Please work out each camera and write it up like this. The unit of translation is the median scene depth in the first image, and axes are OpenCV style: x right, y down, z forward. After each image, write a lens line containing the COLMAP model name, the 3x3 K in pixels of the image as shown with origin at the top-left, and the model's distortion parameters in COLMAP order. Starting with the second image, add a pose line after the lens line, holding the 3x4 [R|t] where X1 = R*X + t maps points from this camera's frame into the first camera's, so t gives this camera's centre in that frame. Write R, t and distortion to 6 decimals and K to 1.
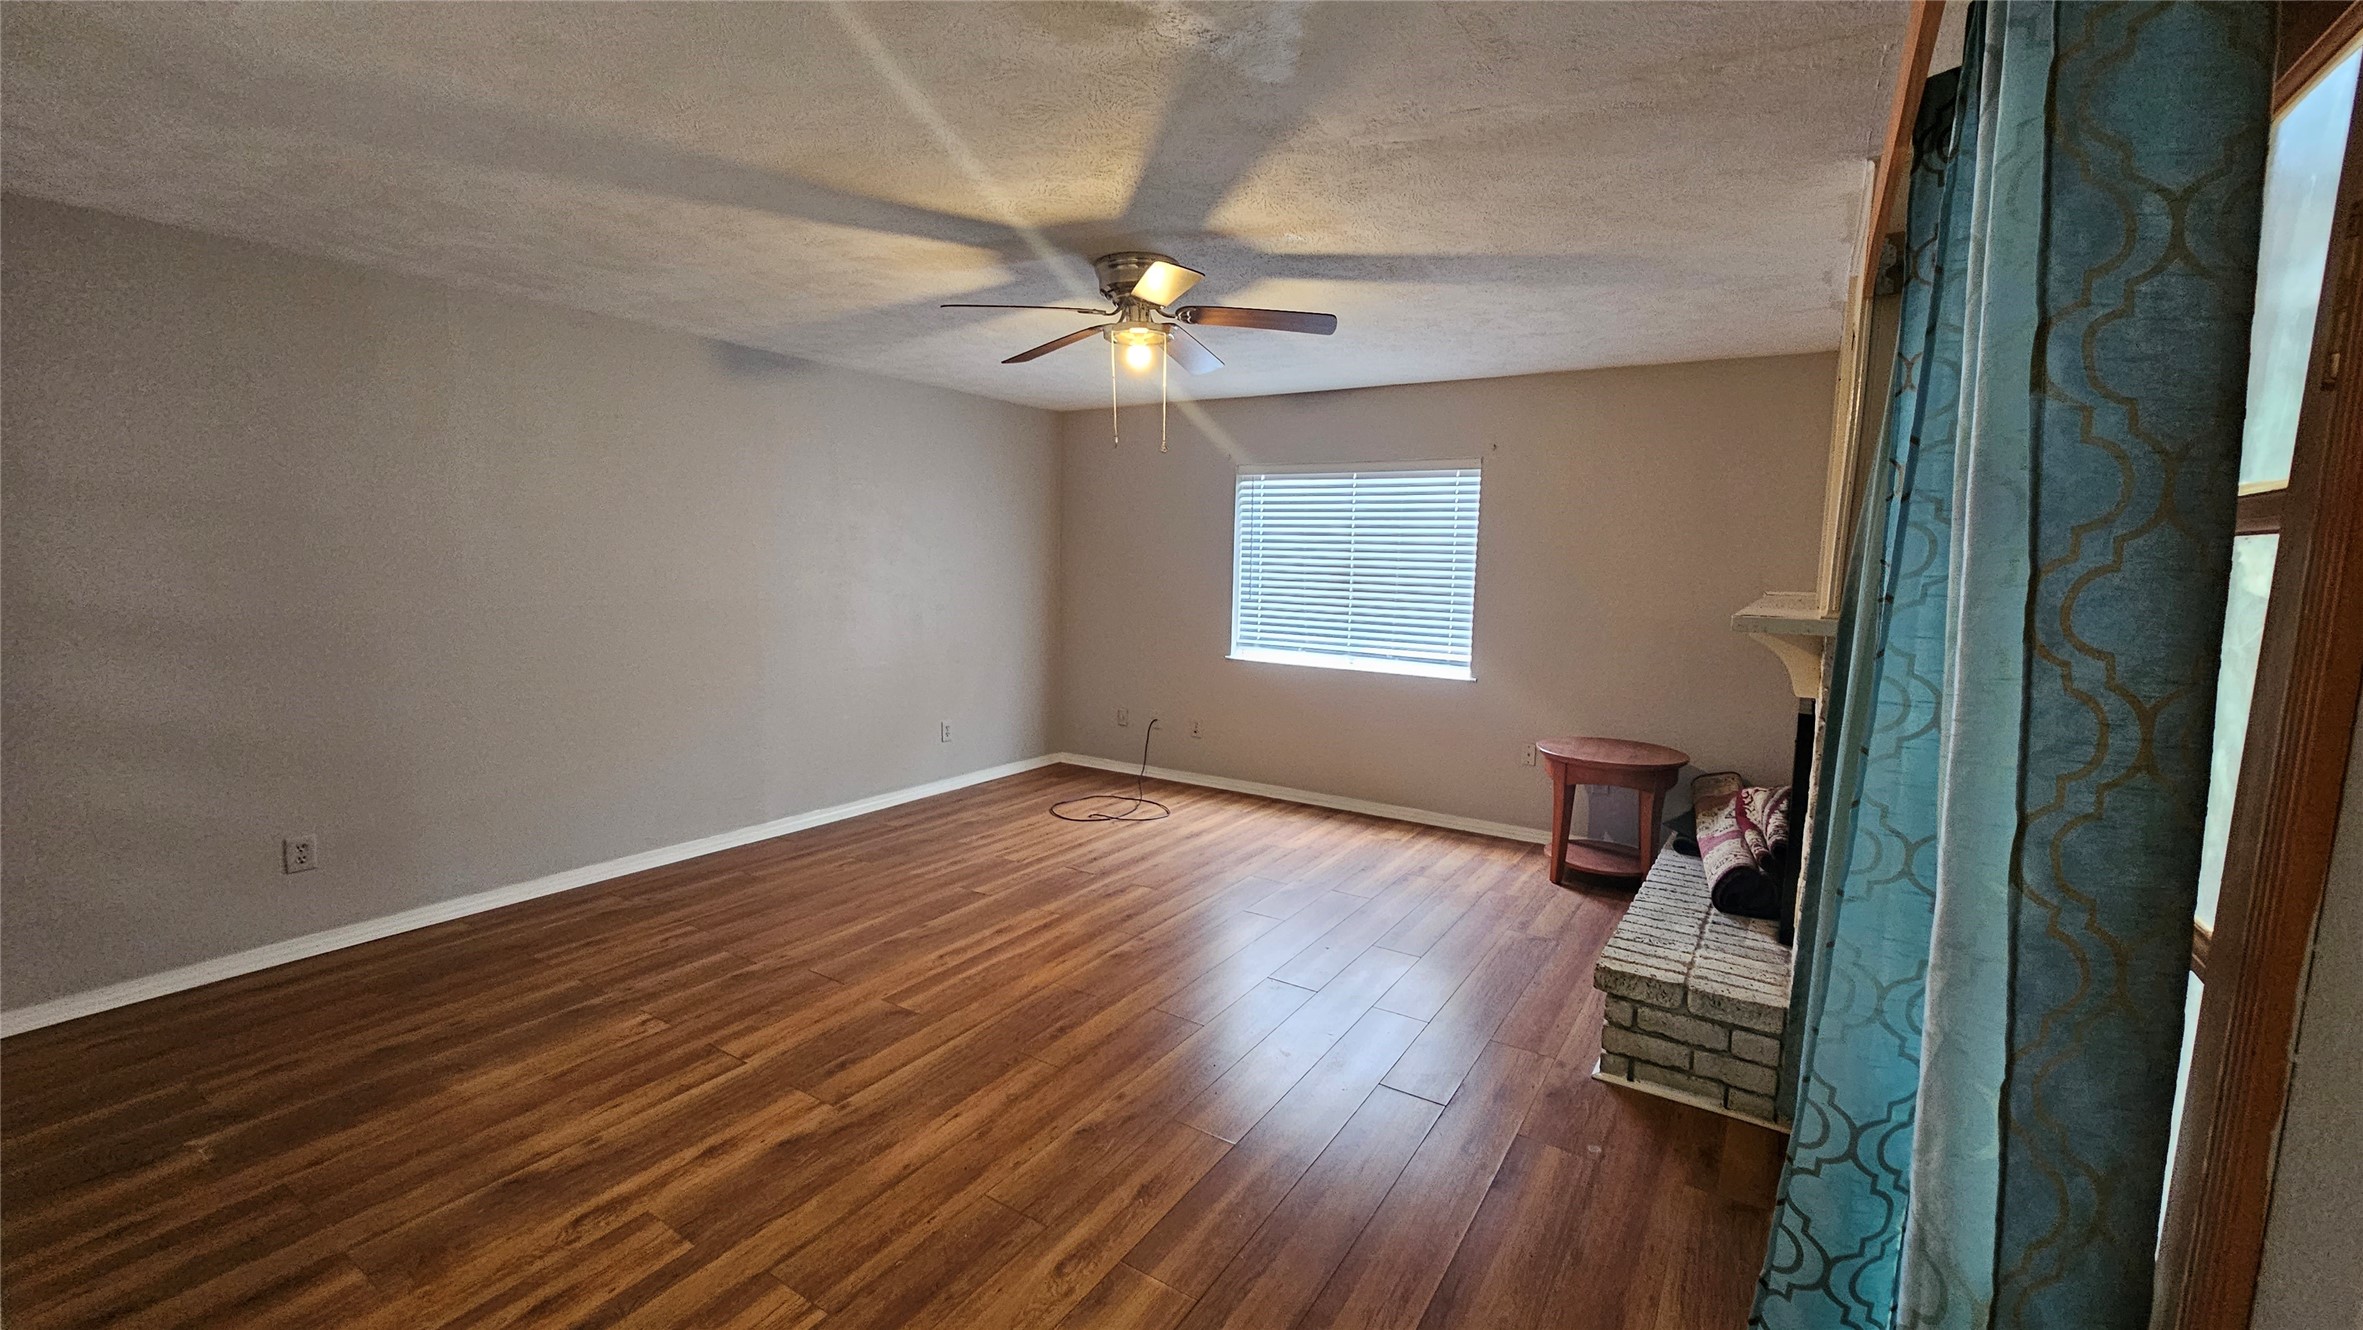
lens RADIAL K [[968.2, 0, 1199.8], [0, 968.2, 661.4], [0, 0, 1]] dist [-0.002248, 0.001332]
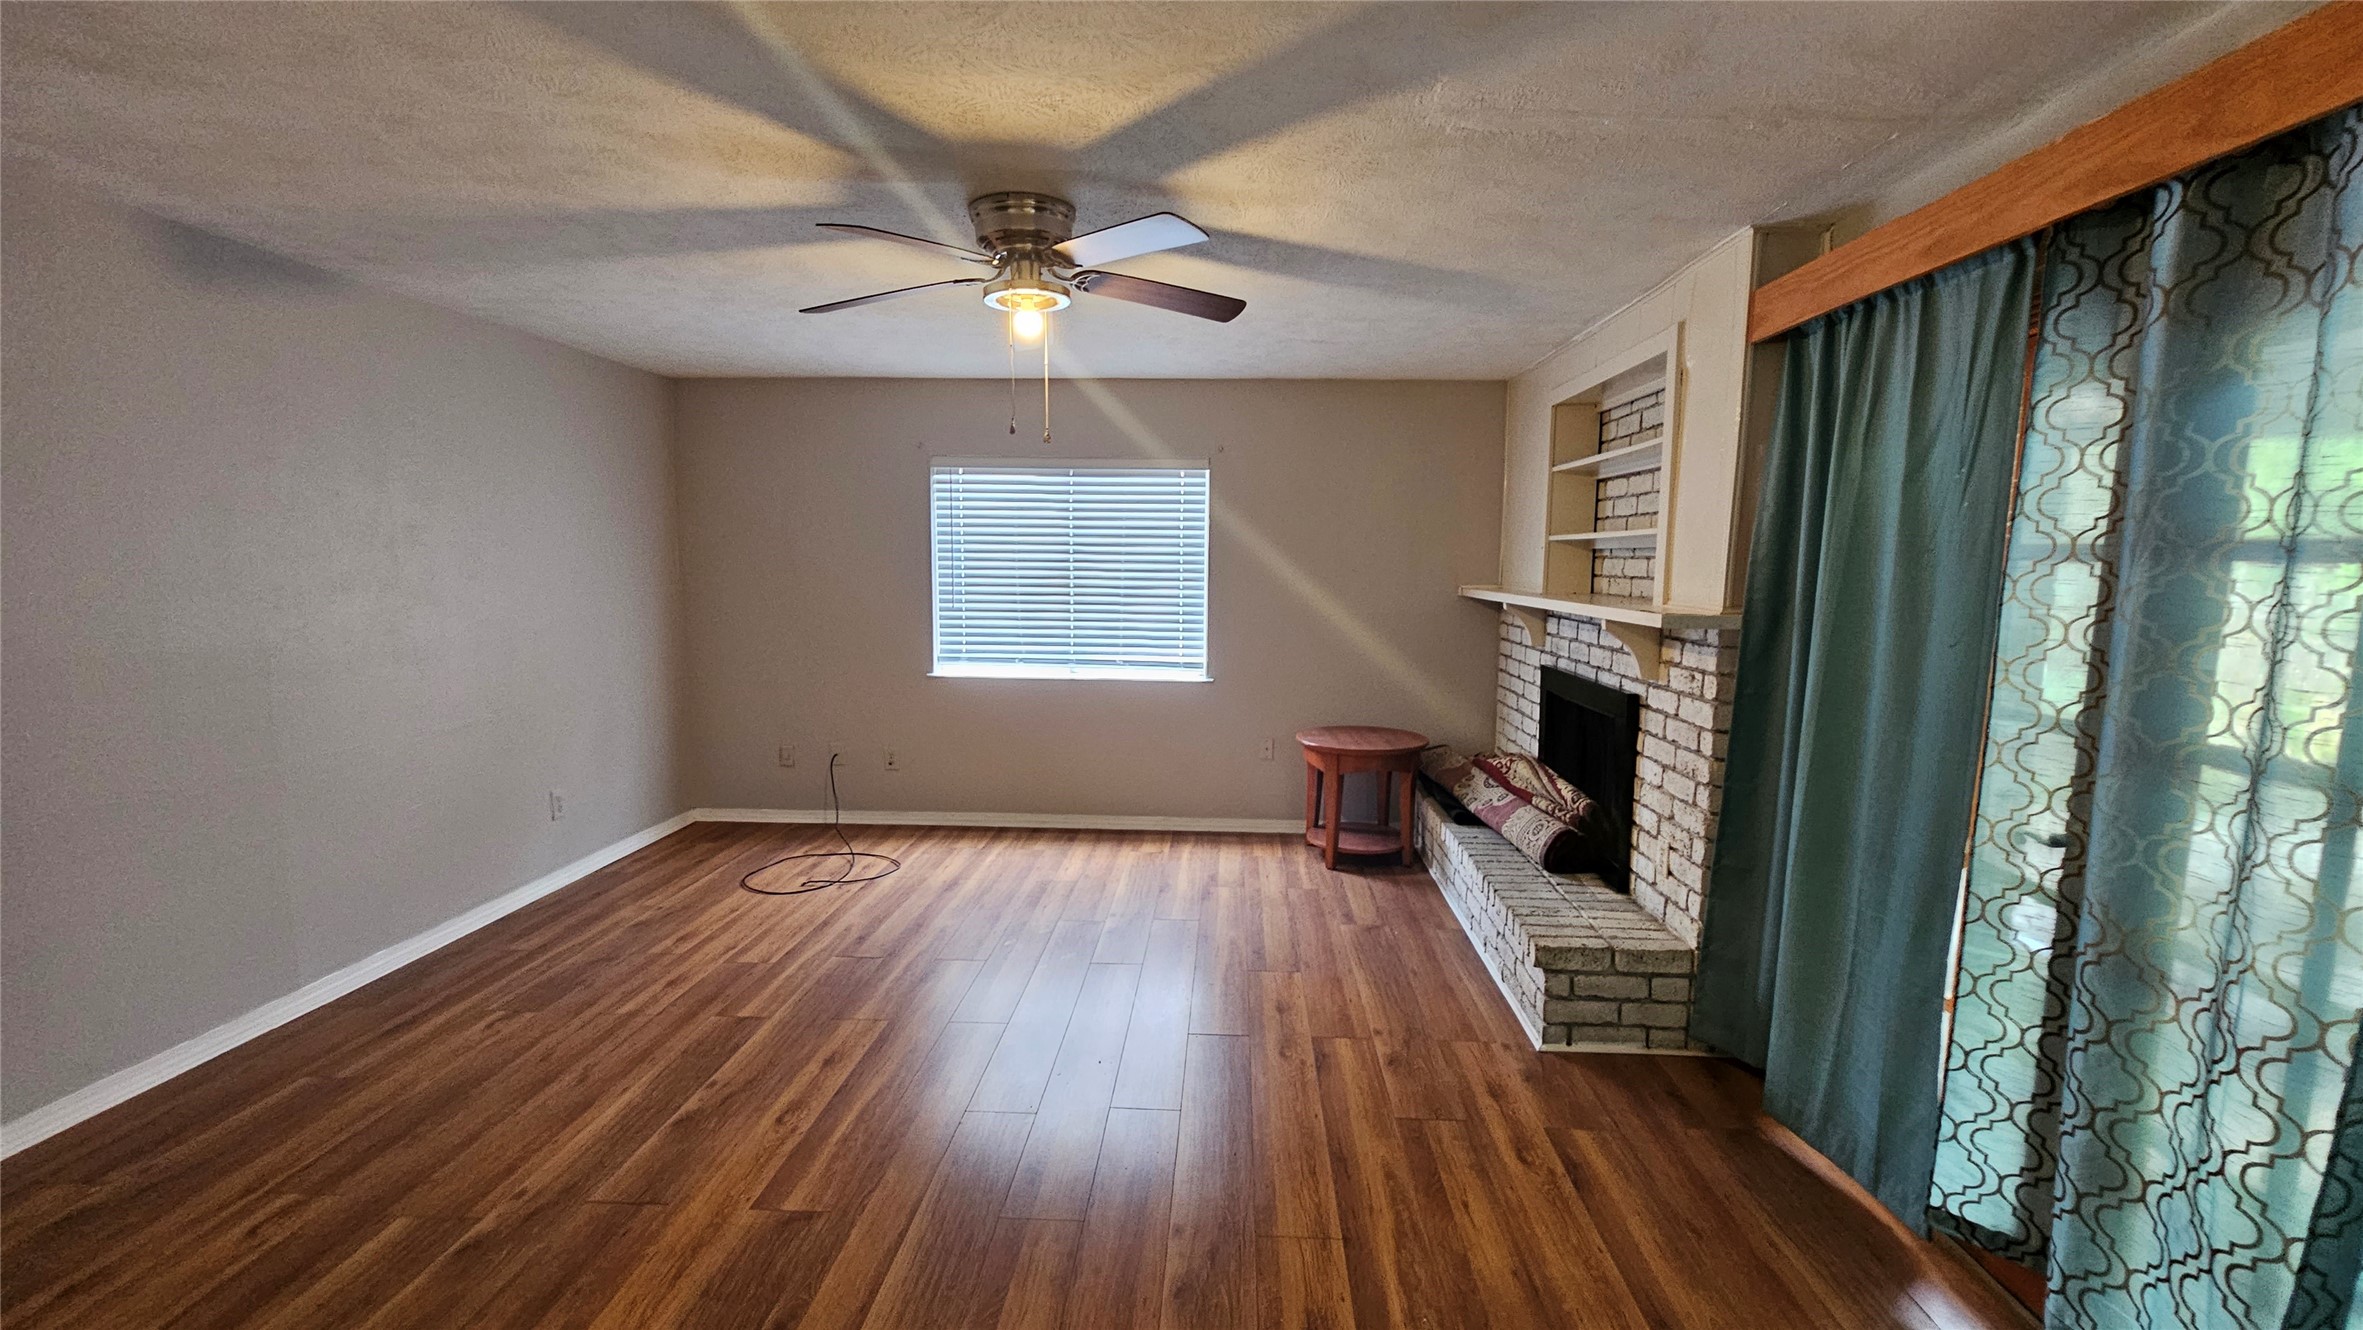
lens RADIAL K [[968.2, 0, 1201.5], [0, 968.2, 656.4], [0, 0, 1]] dist [-0.002248, 0.001332]
pose [[0.865056, -0.063496, 0.497640, -0.272413], [0.062807, 0.997861, 0.018143, -0.029921], [-0.497728, 0.015561, 0.867194, 0.167377]]
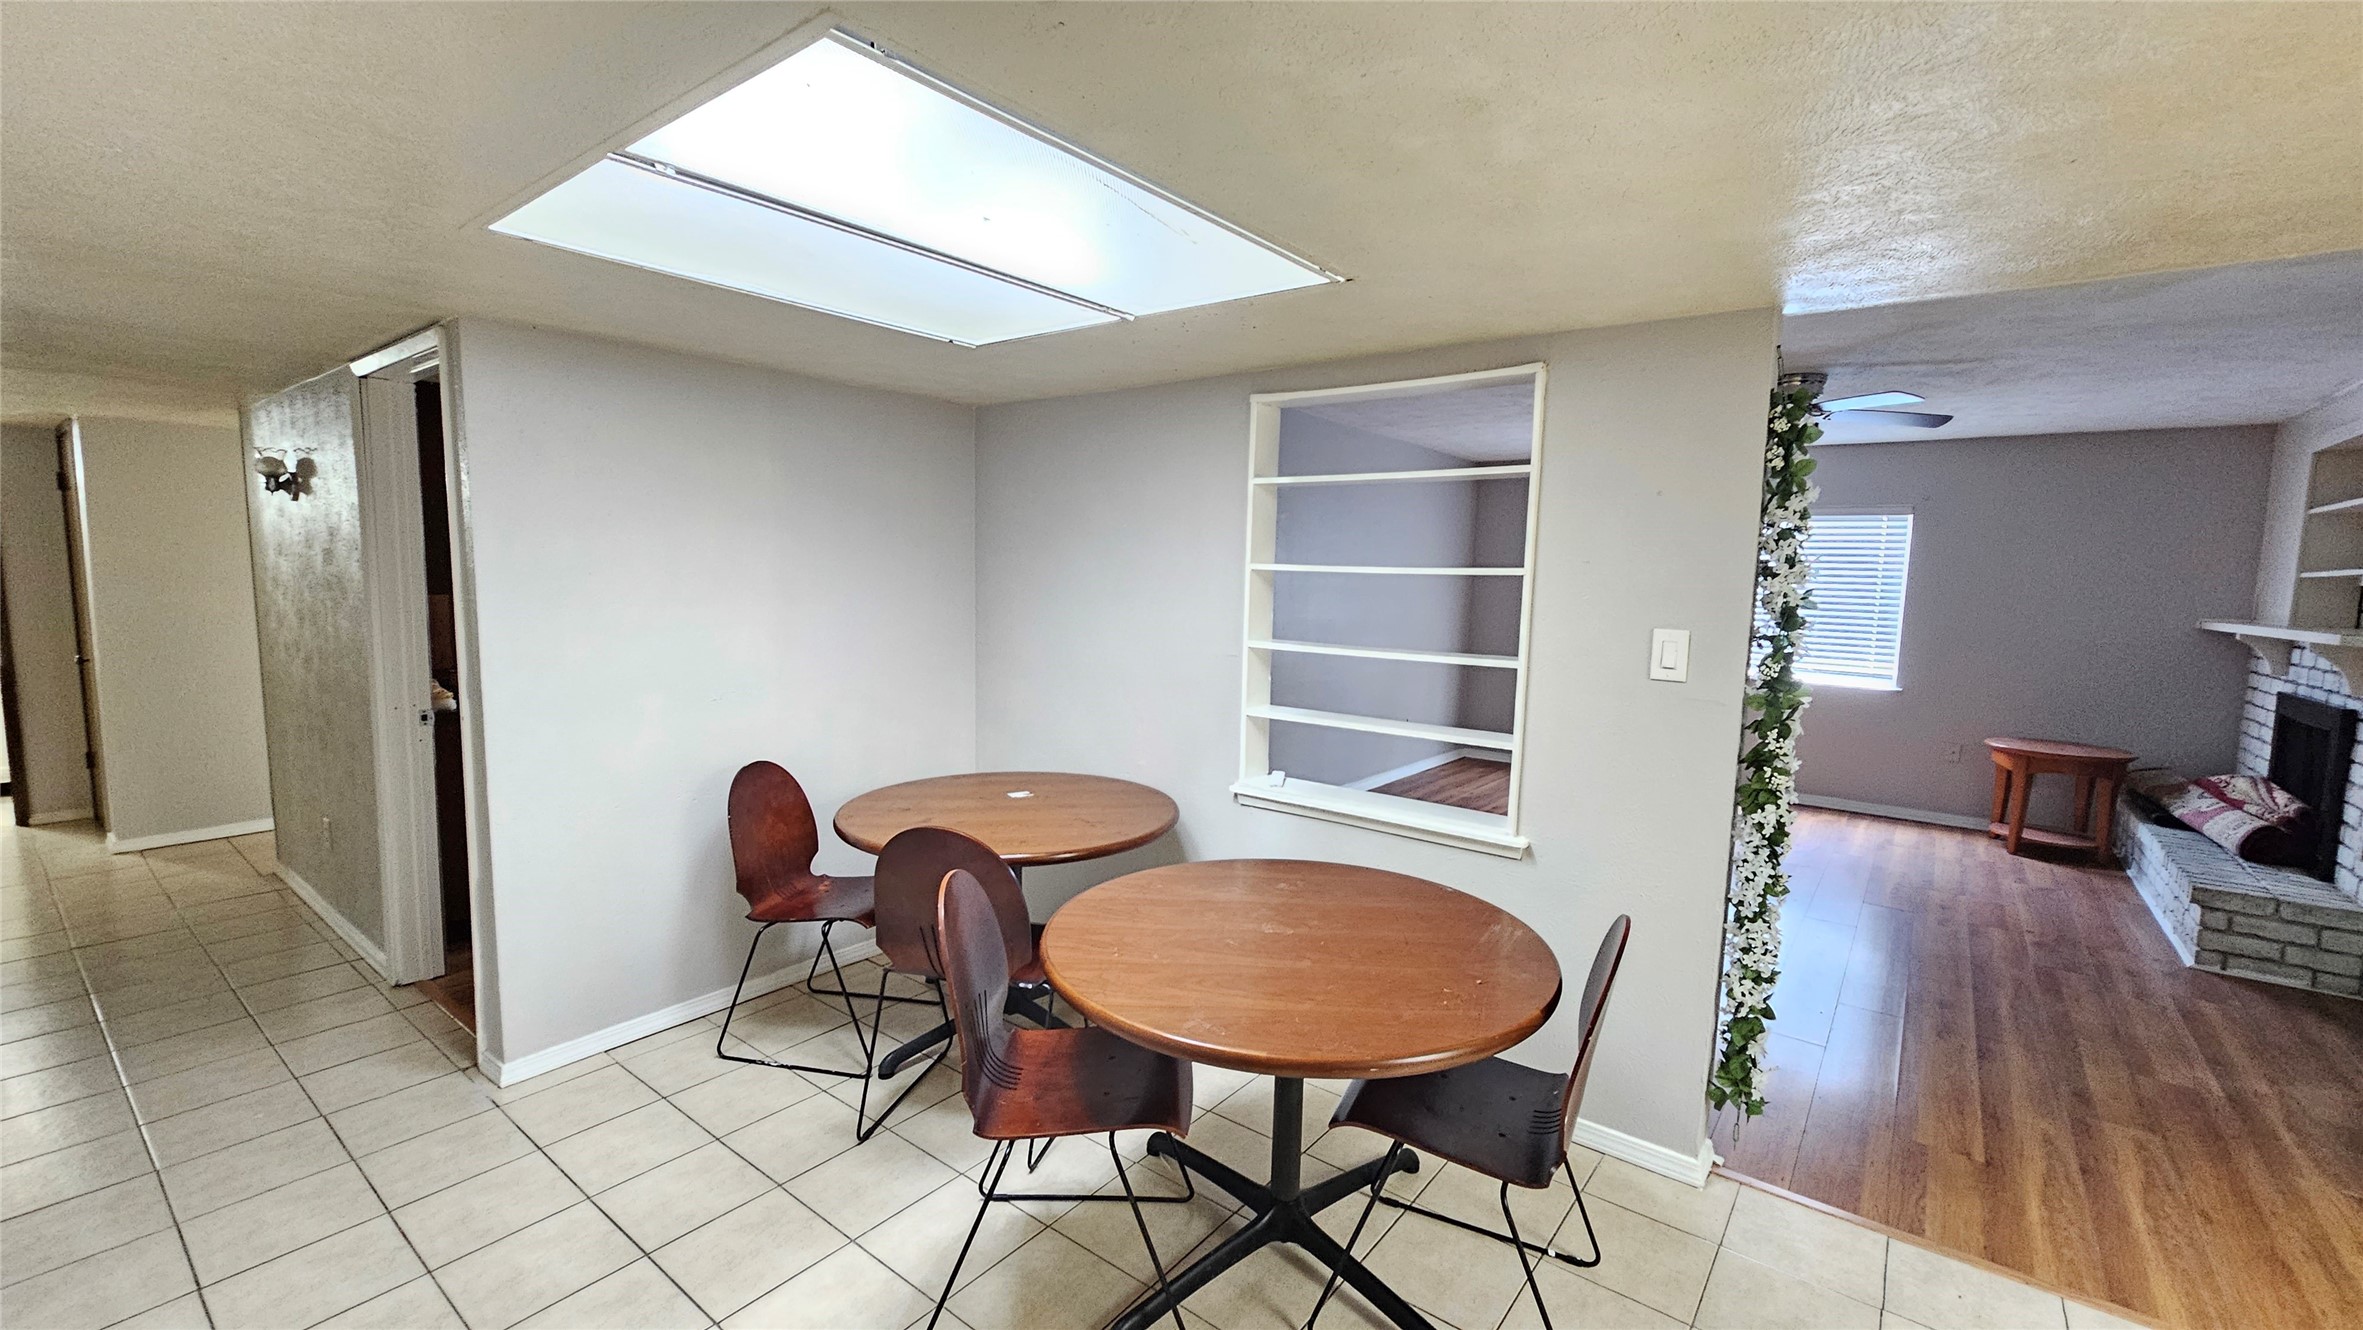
lens RADIAL K [[968.2, 0, 1184.5], [0, 968.2, 673.1], [0, 0, 1]] dist [-0.002248, 0.001332]
pose [[0.994739, 0.013912, -0.101495, -0.587868], [-0.014749, 0.999863, -0.007500, 0.024873], [0.101377, 0.008958, 0.994808, -0.351936]]
